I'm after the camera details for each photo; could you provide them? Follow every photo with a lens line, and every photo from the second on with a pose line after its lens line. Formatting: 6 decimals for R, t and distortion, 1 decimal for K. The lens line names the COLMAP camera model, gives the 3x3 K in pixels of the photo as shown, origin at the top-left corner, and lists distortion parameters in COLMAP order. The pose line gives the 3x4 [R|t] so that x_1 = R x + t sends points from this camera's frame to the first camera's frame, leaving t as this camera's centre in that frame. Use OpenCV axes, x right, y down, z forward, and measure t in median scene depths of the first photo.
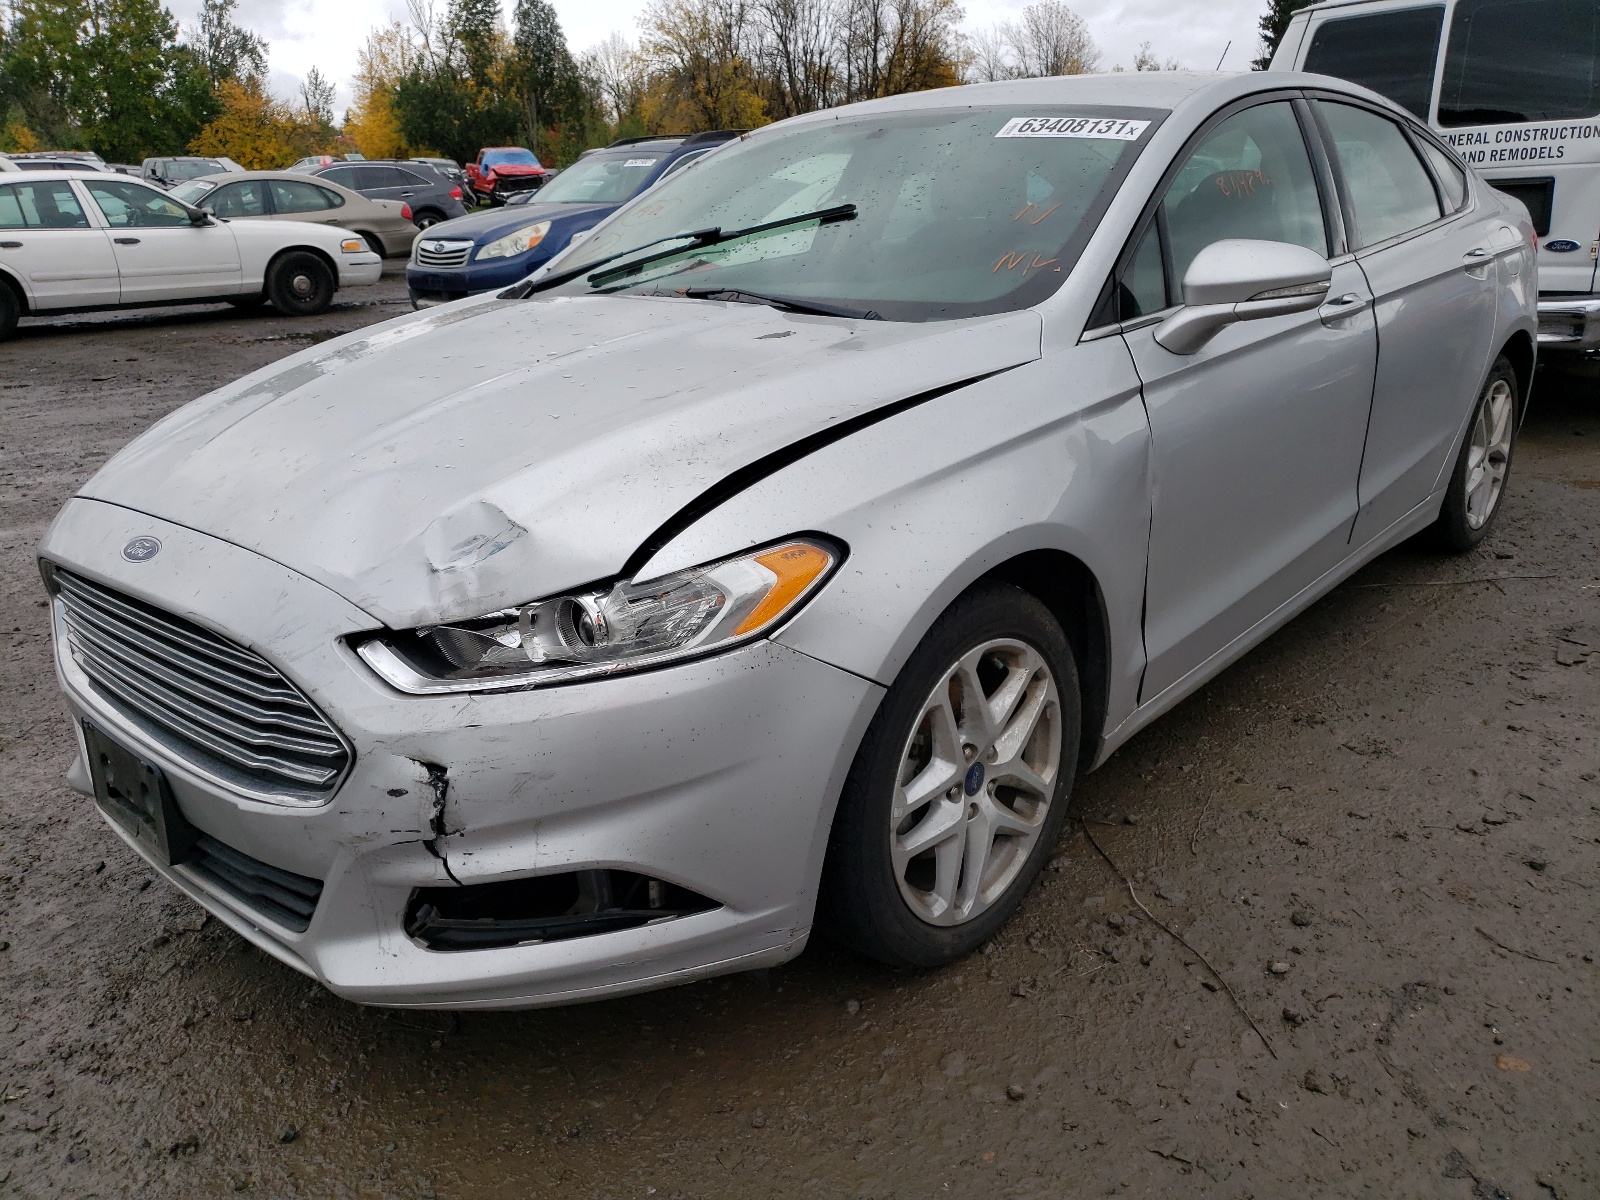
lens RADIAL K [[1221.4, 0, 797.6], [0, 1221.4, 600.7], [0, 0, 1]] dist [0.045291, -0.021191]
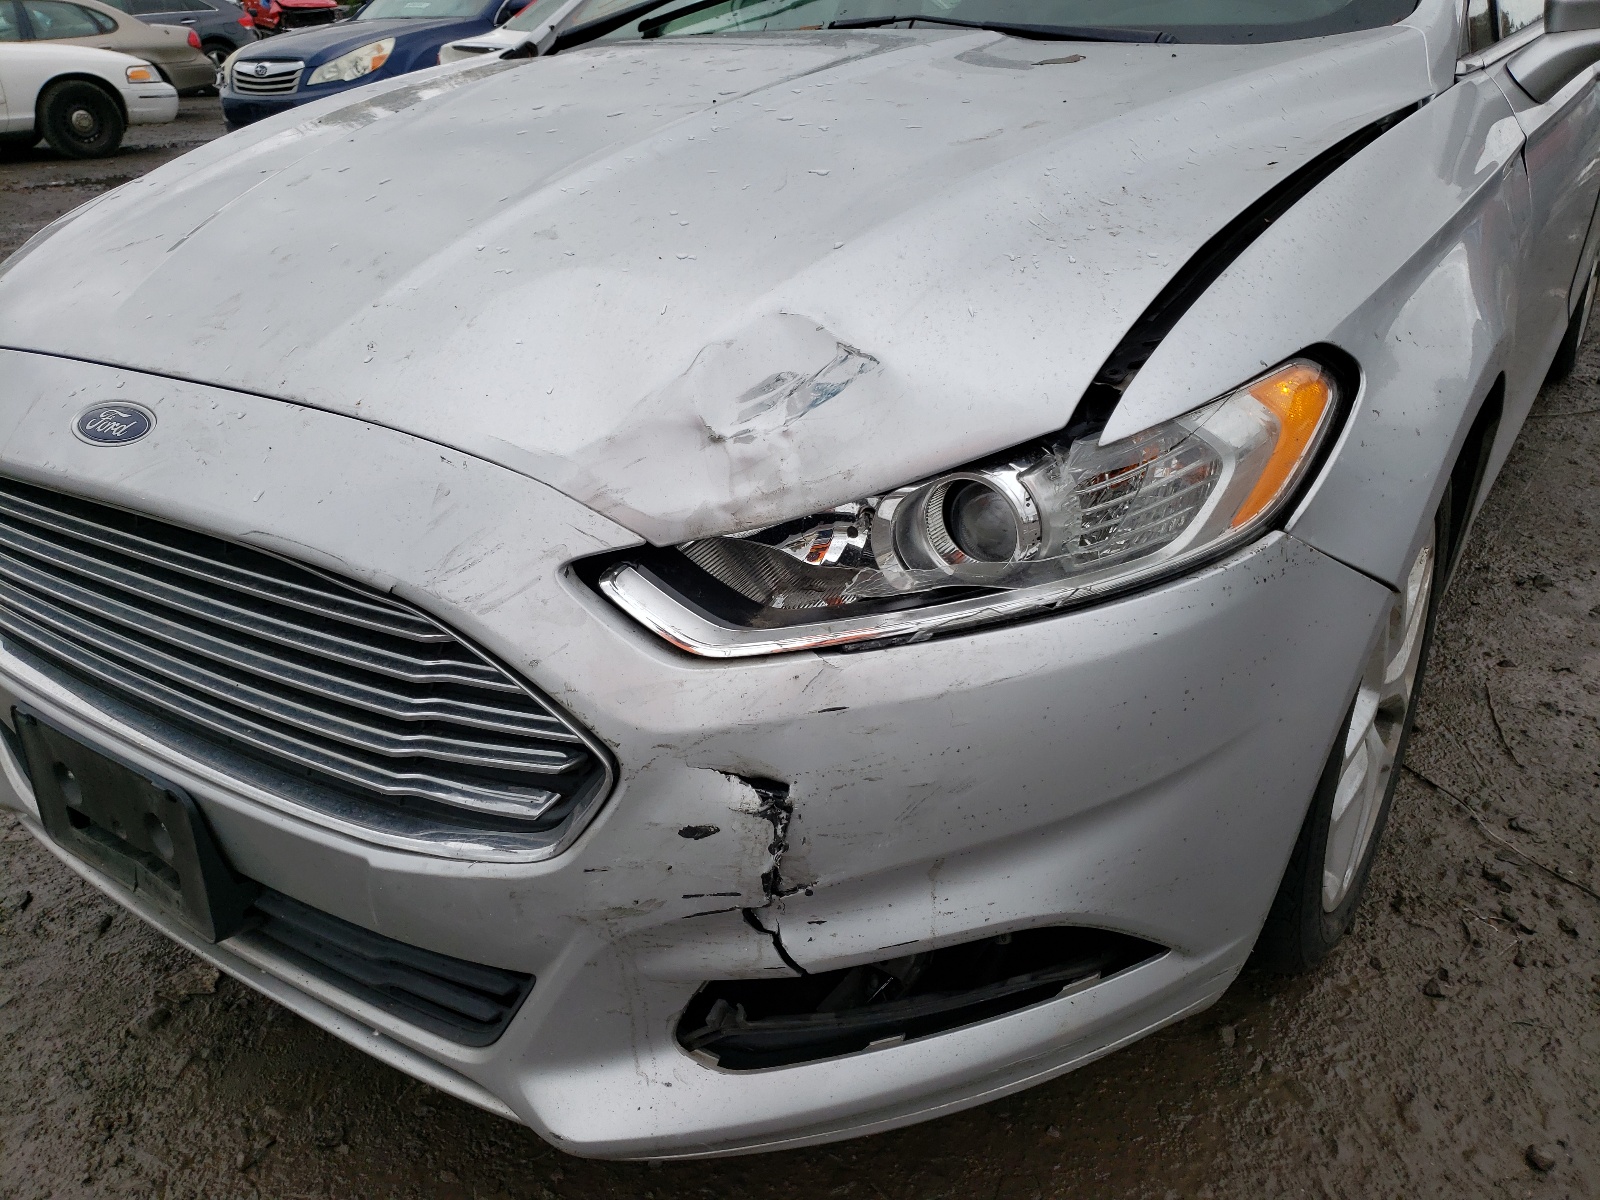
lens RADIAL K [[1221.4, 0, 803.8], [0, 1221.4, 593.8], [0, 0, 1]] dist [0.045291, -0.021191]
pose [[0.989605, -0.057602, 0.131773, -0.320020], [0.043665, 0.993374, 0.106312, -0.010880], [-0.137023, -0.099453, 0.985563, 0.412991]]
